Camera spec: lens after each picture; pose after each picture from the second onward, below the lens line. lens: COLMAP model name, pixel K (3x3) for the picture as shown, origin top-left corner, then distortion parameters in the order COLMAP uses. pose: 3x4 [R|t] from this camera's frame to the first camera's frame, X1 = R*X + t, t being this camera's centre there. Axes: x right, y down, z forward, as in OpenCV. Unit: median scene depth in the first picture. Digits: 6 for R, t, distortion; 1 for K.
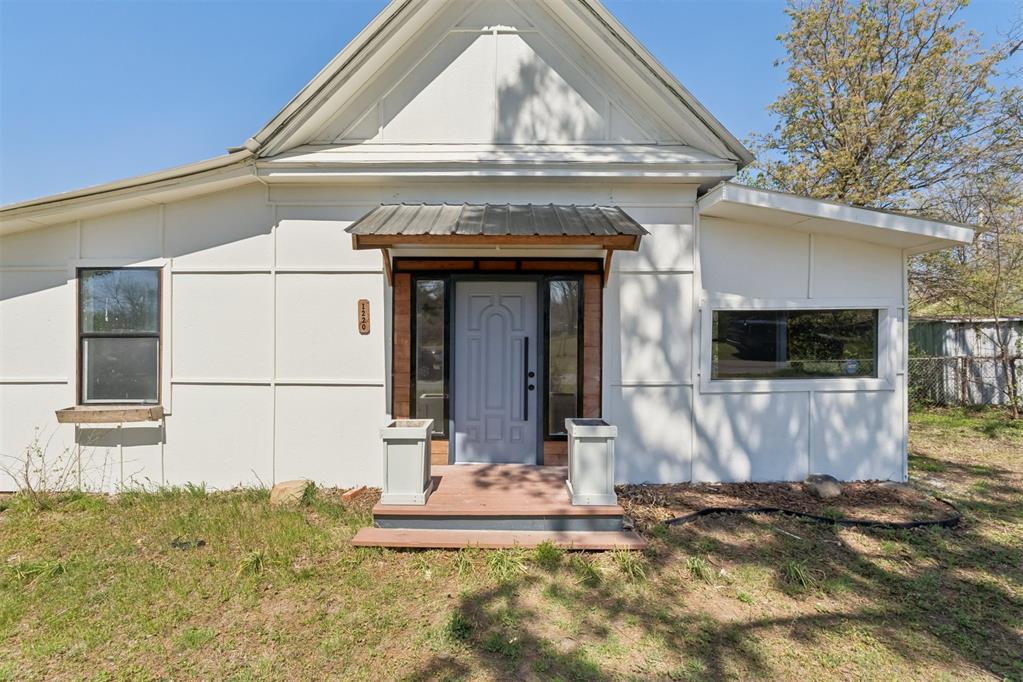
lens RADIAL K [[441.5, 0, 510.8], [0, 441.5, 345.5], [0, 0, 1]] dist [0.000011, -0.000035]
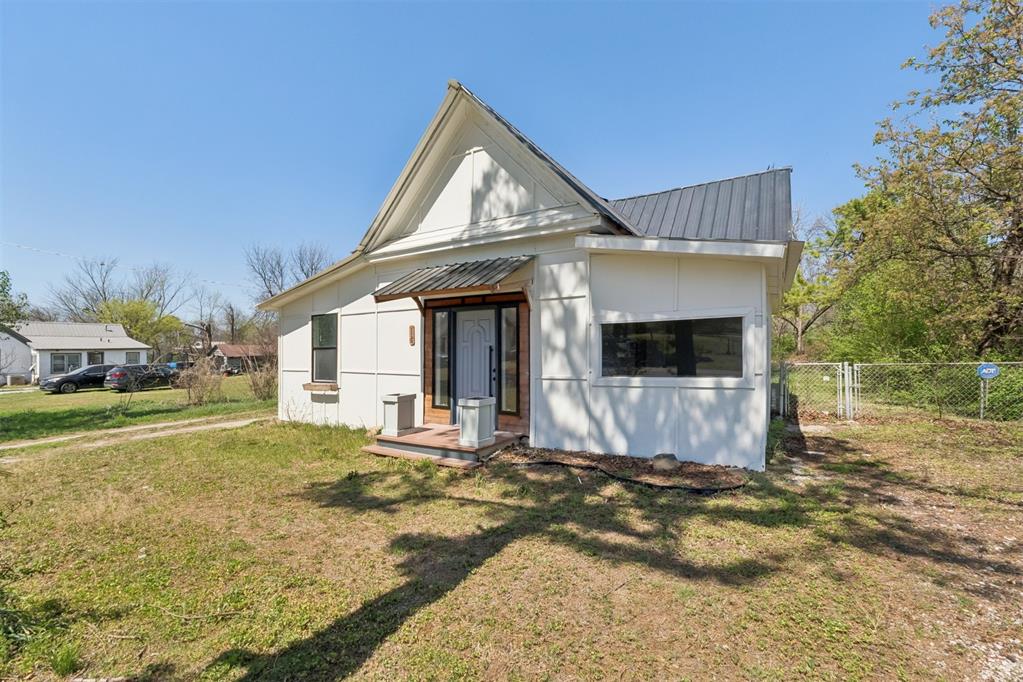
lens RADIAL K [[433.8, 0, 517.8], [0, 433.8, 346.9], [0, 0, 1]] dist [-0.000538, 0.000243]
pose [[0.857795, -0.013541, -0.513813, 0.915325], [0.010993, 0.999908, -0.008000, -0.002971], [0.513874, 0.001214, 0.857865, -0.249274]]
